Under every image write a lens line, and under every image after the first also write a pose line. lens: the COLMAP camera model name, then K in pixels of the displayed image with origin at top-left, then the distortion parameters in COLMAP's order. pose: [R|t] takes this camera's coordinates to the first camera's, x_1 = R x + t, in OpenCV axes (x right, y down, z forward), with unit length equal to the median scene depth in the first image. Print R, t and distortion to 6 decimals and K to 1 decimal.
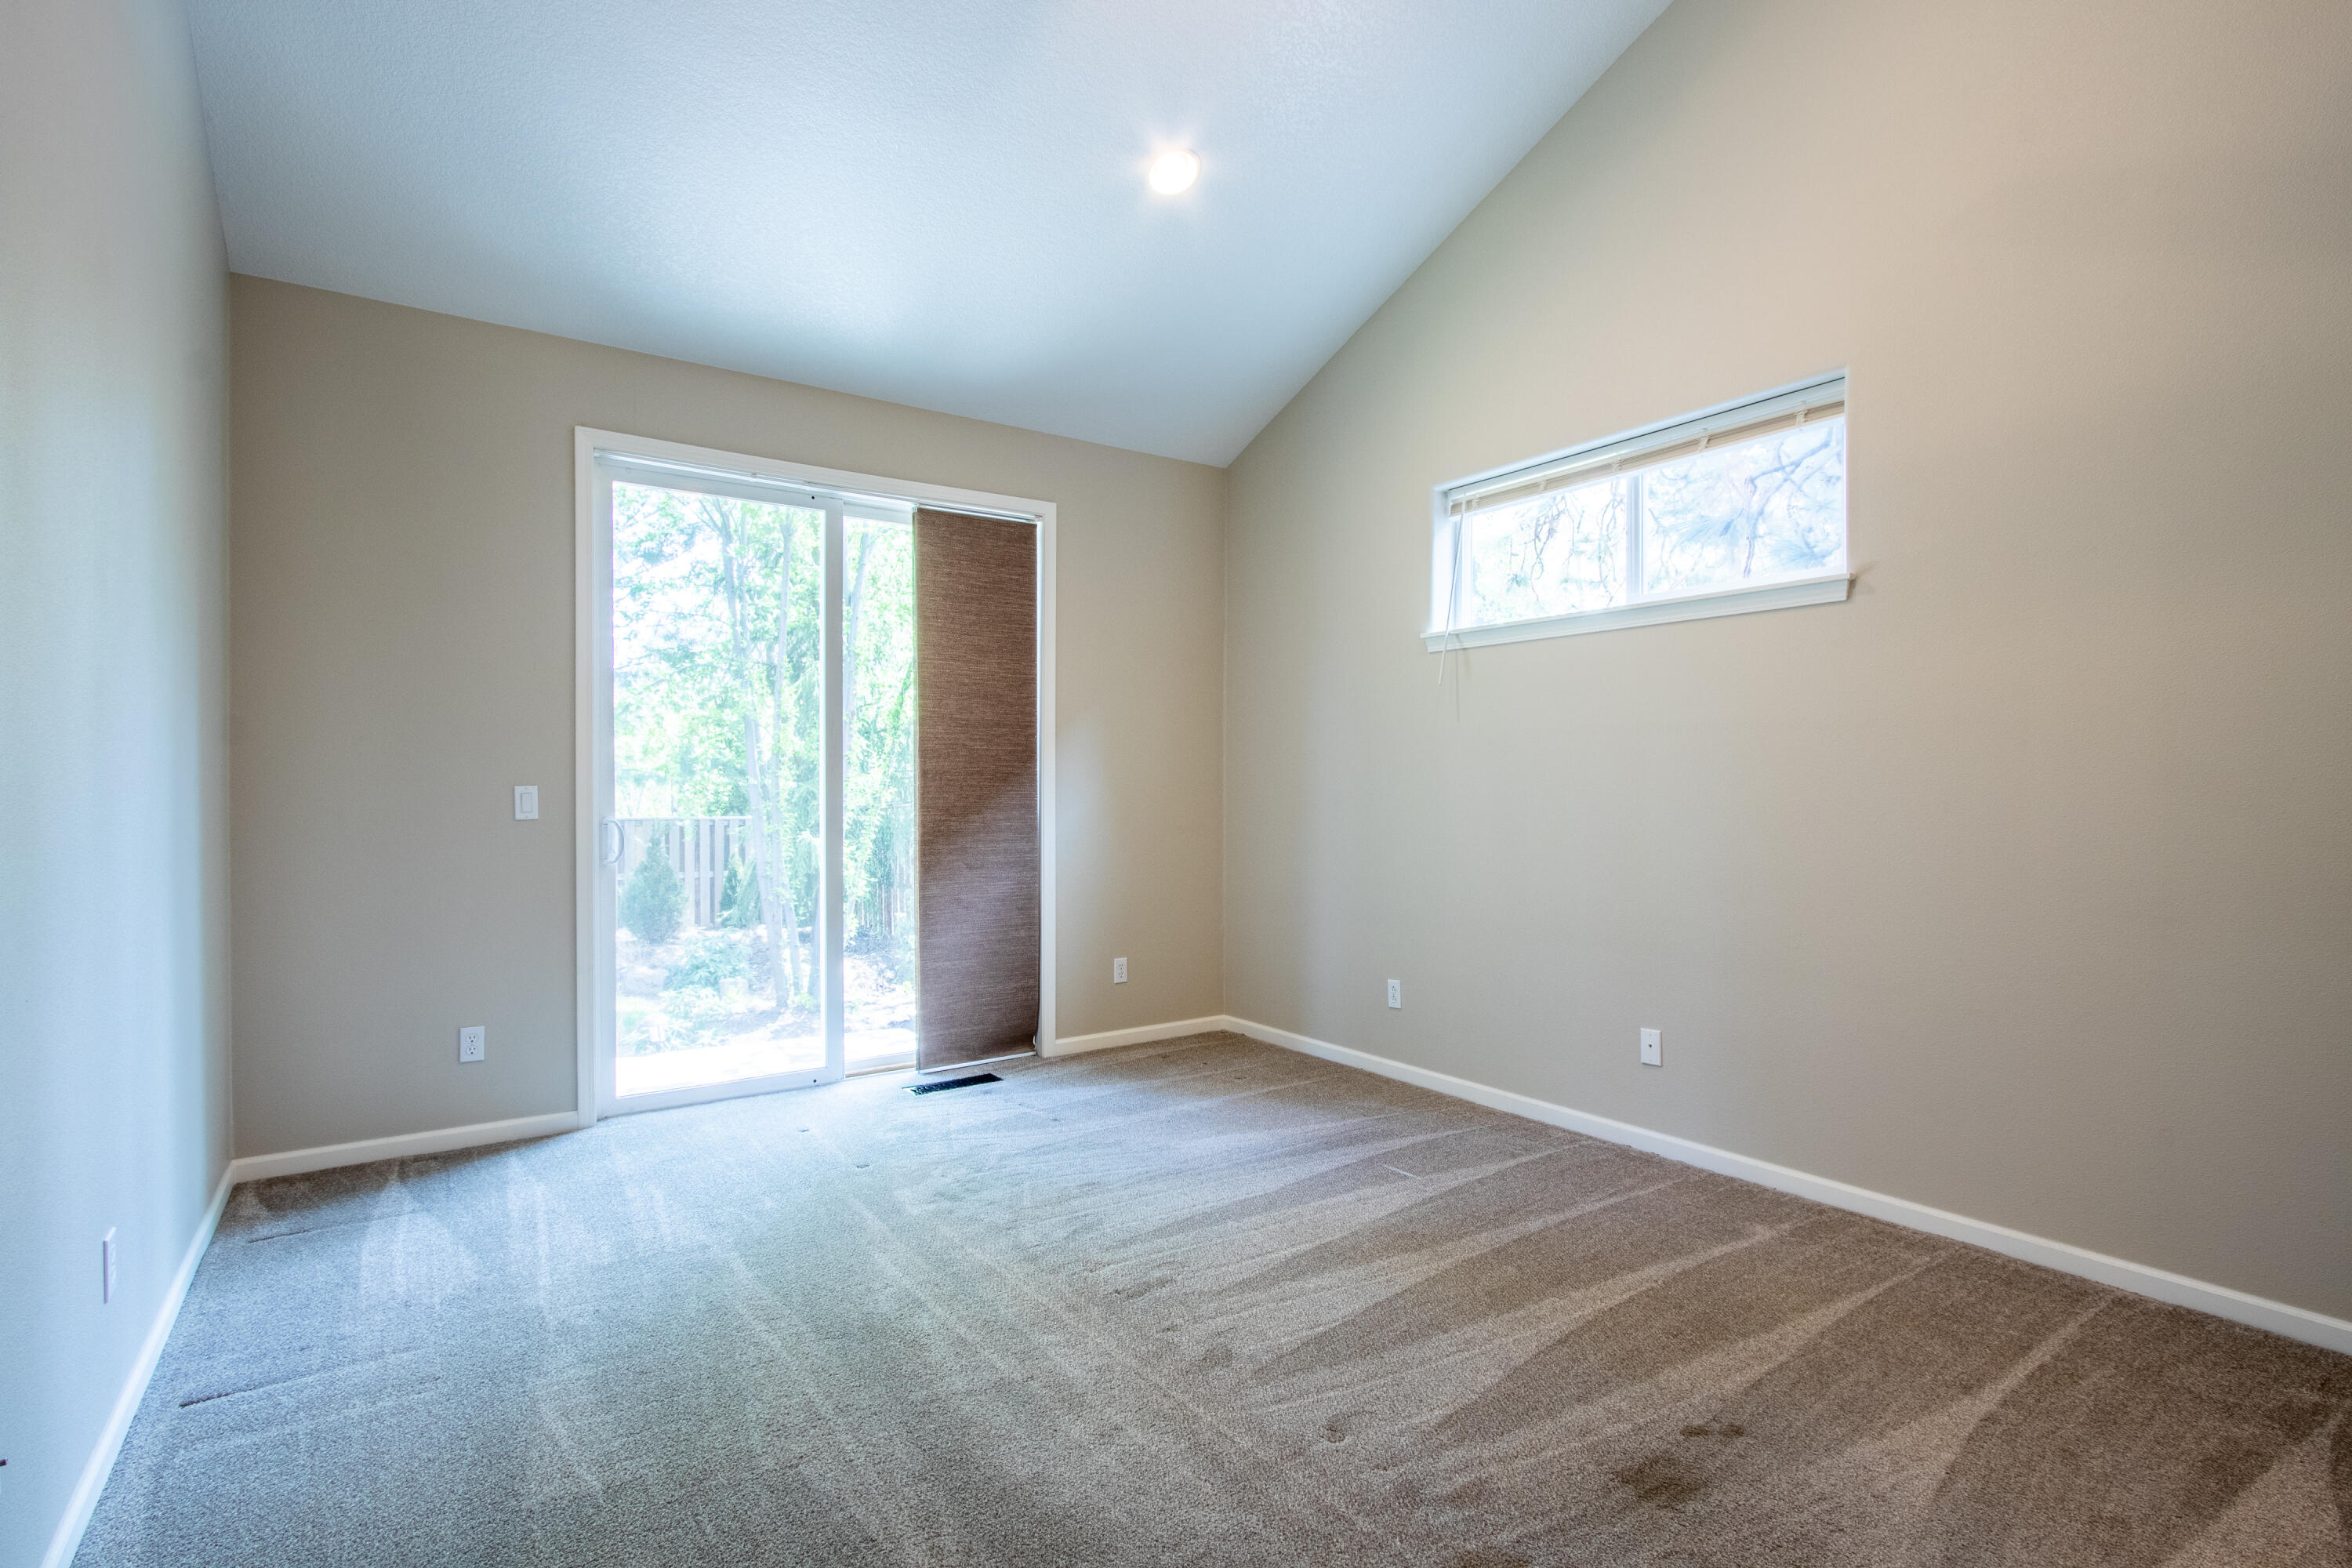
lens RADIAL K [[1071.3, 0, 1163.3], [0, 1071.3, 803.3], [0, 0, 1]] dist [-0.001387, 0.000206]
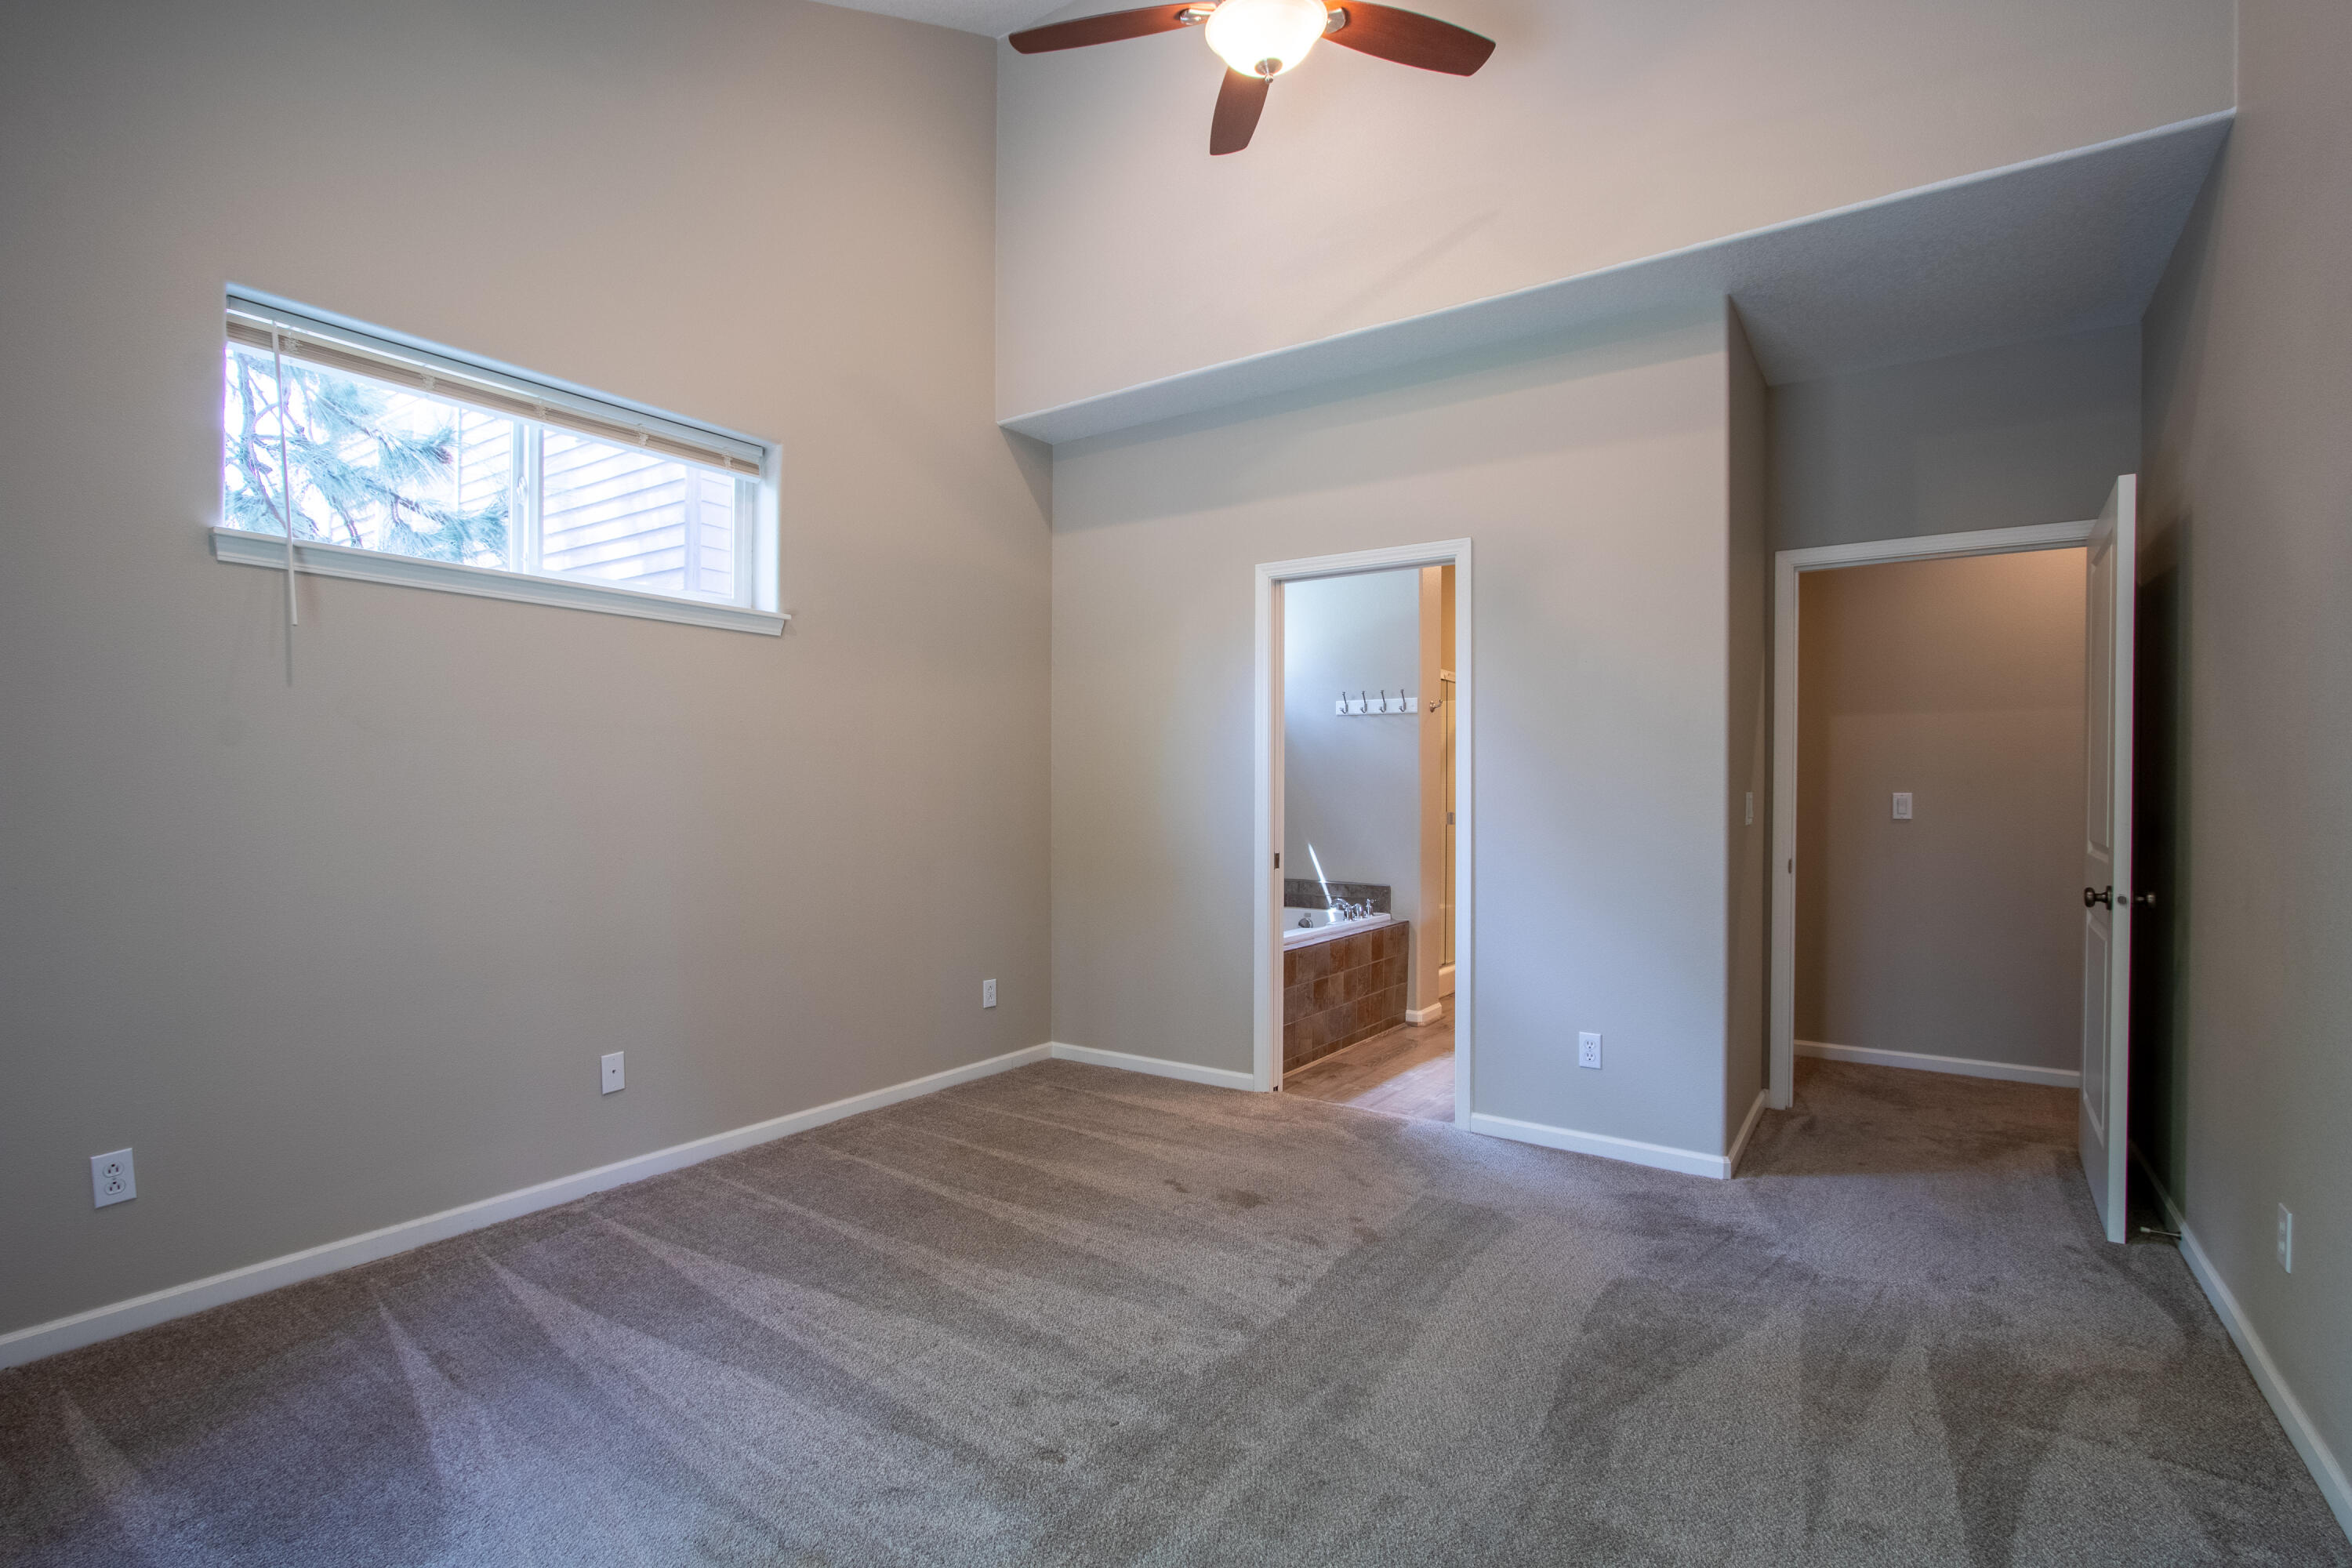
lens RADIAL K [[1071.3, 0, 1167.1], [0, 1071.3, 774.1], [0, 0, 1]] dist [-0.001387, 0.000206]
pose [[-0.314154, 0.011364, 0.949304, -0.587836], [0.013114, 0.999885, -0.007630, -0.014729], [-0.949281, 0.010052, -0.314267, 0.865093]]
